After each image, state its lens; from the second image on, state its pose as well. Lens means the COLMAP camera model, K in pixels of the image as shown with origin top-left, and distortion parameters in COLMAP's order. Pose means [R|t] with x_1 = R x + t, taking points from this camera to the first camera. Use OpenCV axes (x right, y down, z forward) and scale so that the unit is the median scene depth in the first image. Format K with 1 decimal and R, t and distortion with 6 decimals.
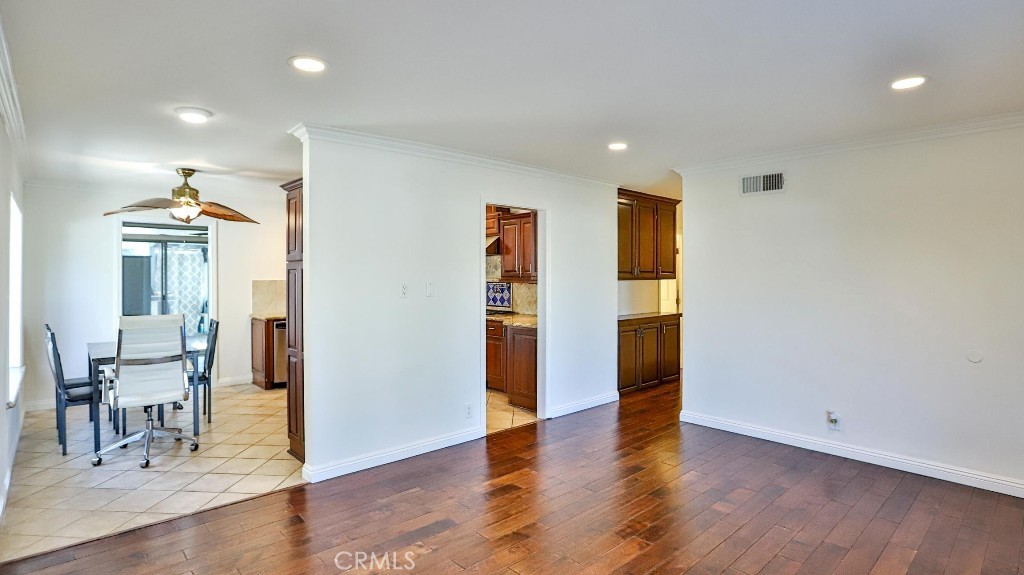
lens RADIAL K [[492.9, 0, 508.9], [0, 492.9, 283.3], [0, 0, 1]] dist [-0.001212, -0.000113]
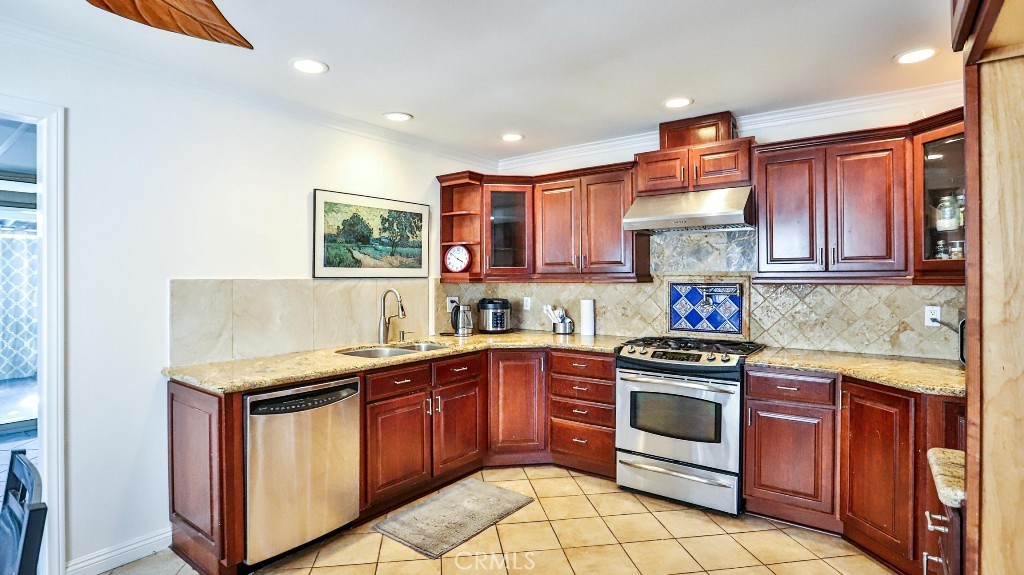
lens RADIAL K [[492.9, 0, 513.3], [0, 492.9, 285.4], [0, 0, 1]] dist [-0.001212, -0.000113]
pose [[0.983746, -0.003831, 0.179522, -0.314116], [0.003972, 0.999992, -0.000428, -0.000884], [-0.179519, 0.001134, 0.983754, 0.552436]]
